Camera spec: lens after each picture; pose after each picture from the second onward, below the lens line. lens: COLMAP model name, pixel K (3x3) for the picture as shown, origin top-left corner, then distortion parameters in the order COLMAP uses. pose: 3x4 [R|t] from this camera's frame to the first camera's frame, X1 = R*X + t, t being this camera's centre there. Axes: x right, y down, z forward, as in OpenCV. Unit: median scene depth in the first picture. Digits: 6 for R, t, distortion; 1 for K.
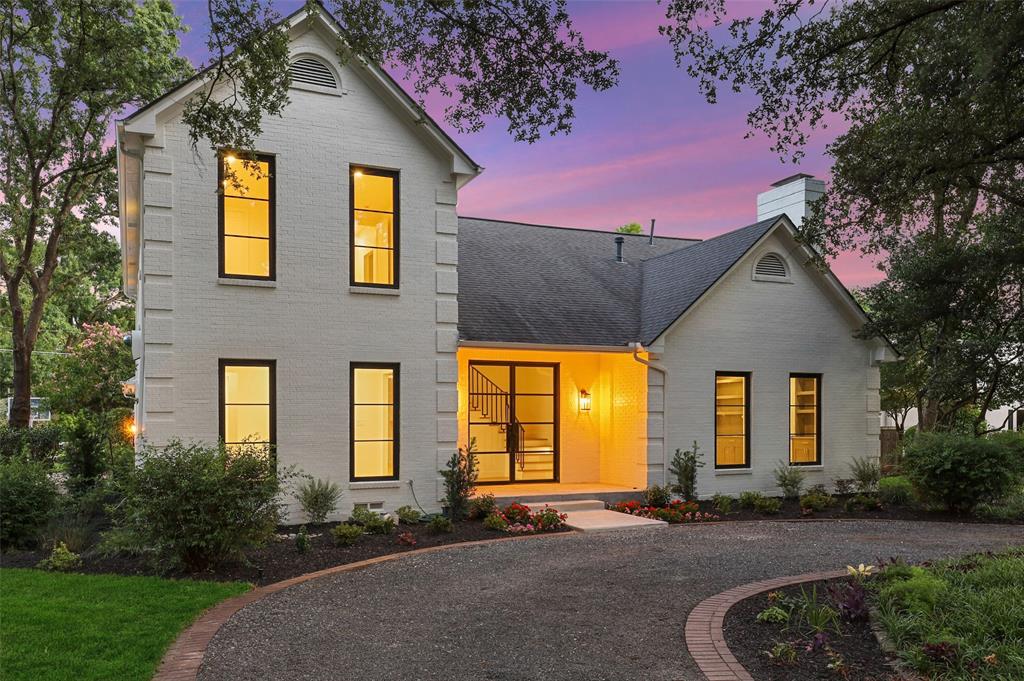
lens RADIAL K [[812.0, 0, 499.2], [0, 812.0, 421.4], [0, 0, 1]] dist [0.003020, 0.002202]
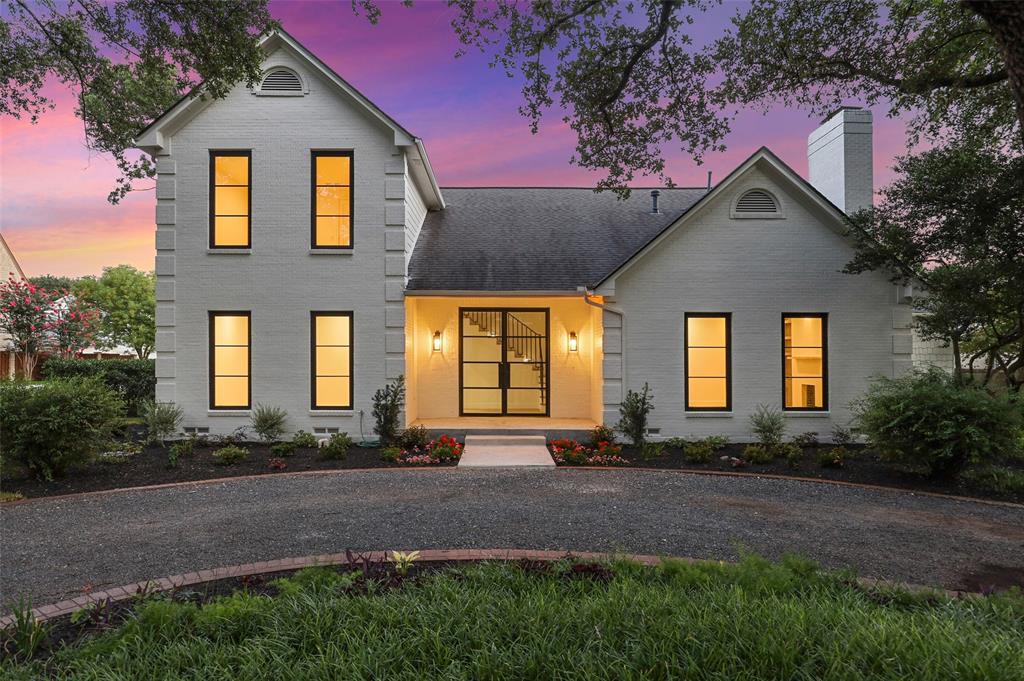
lens RADIAL K [[599.4, 0, 515.0], [0, 599.4, 345.5], [0, 0, 1]] dist [-0.004199, -0.001406]
pose [[0.915247, 0.001220, -0.402892, 0.384539], [-0.008249, 0.999843, -0.015711, -0.008702], [0.402810, 0.017703, 0.915113, 0.254709]]
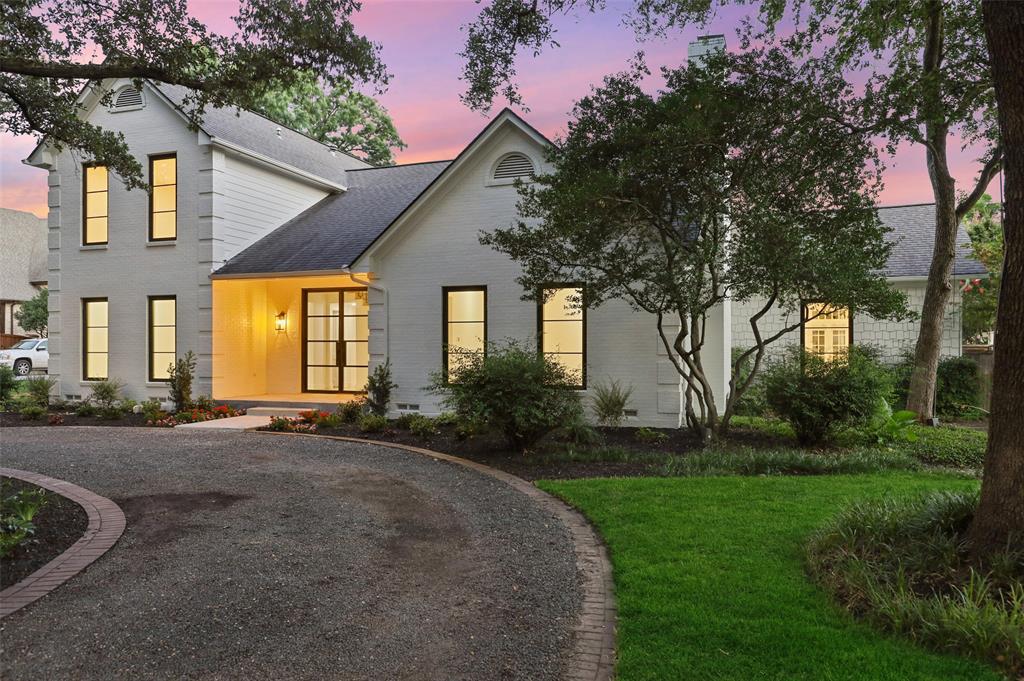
lens RADIAL K [[745.3, 0, 510.0], [0, 745.3, 331.9], [0, 0, 1]] dist [-0.007429, 0.002498]
pose [[0.707335, 0.001172, -0.706877, 0.974906], [-0.002347, 0.999997, -0.000690, -0.010317], [0.706874, 0.002147, 0.707336, 0.448230]]
